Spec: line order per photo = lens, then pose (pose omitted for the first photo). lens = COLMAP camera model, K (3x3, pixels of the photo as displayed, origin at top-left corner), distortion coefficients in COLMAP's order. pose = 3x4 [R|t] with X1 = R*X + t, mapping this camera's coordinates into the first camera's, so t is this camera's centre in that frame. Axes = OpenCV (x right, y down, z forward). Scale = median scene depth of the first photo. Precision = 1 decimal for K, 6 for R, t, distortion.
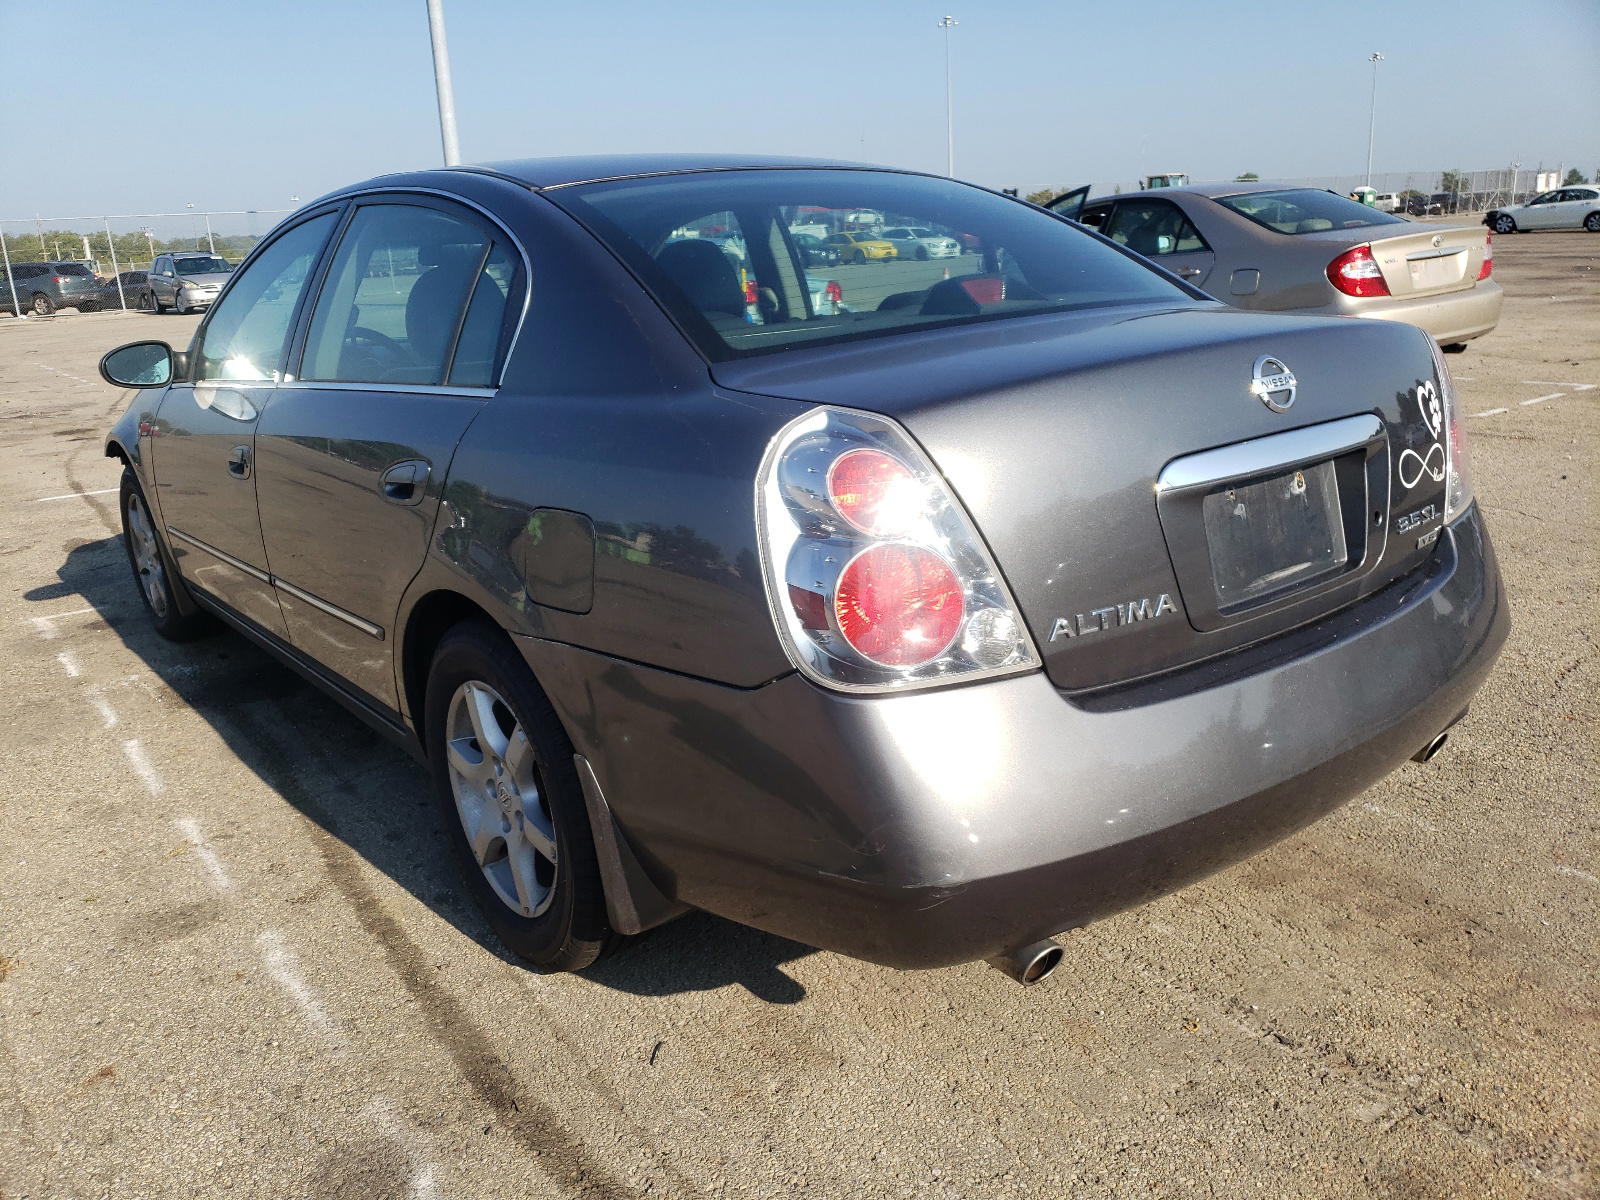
lens RADIAL K [[1190.9, 0, 793.3], [0, 1190.9, 599.1], [0, 0, 1]] dist [0.022286, 0.002137]
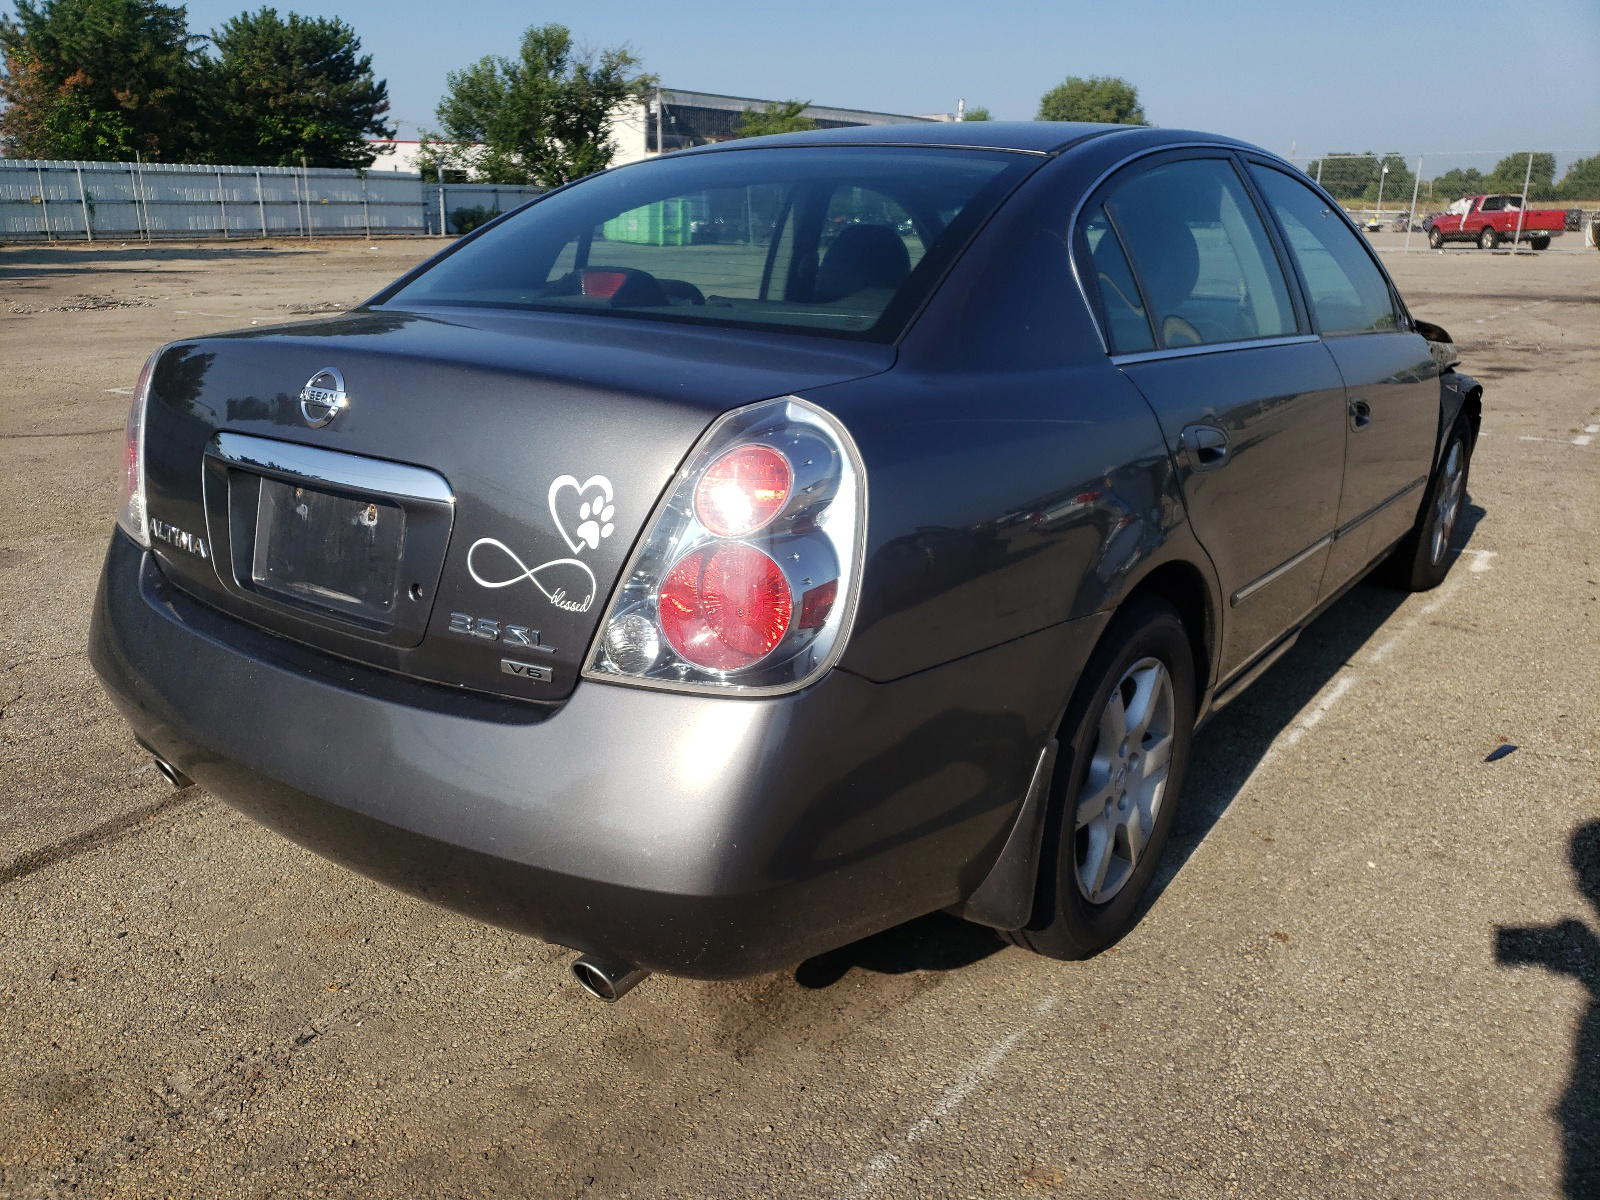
lens RADIAL K [[1190.9, 0, 793.6], [0, 1190.9, 602.0], [0, 0, 1]] dist [0.022286, 0.002137]
pose [[0.316057, 0.343270, -0.884462, 1.367985], [-0.296957, 0.921200, 0.251412, -0.364966], [0.901069, 0.183187, 0.393088, 0.947813]]
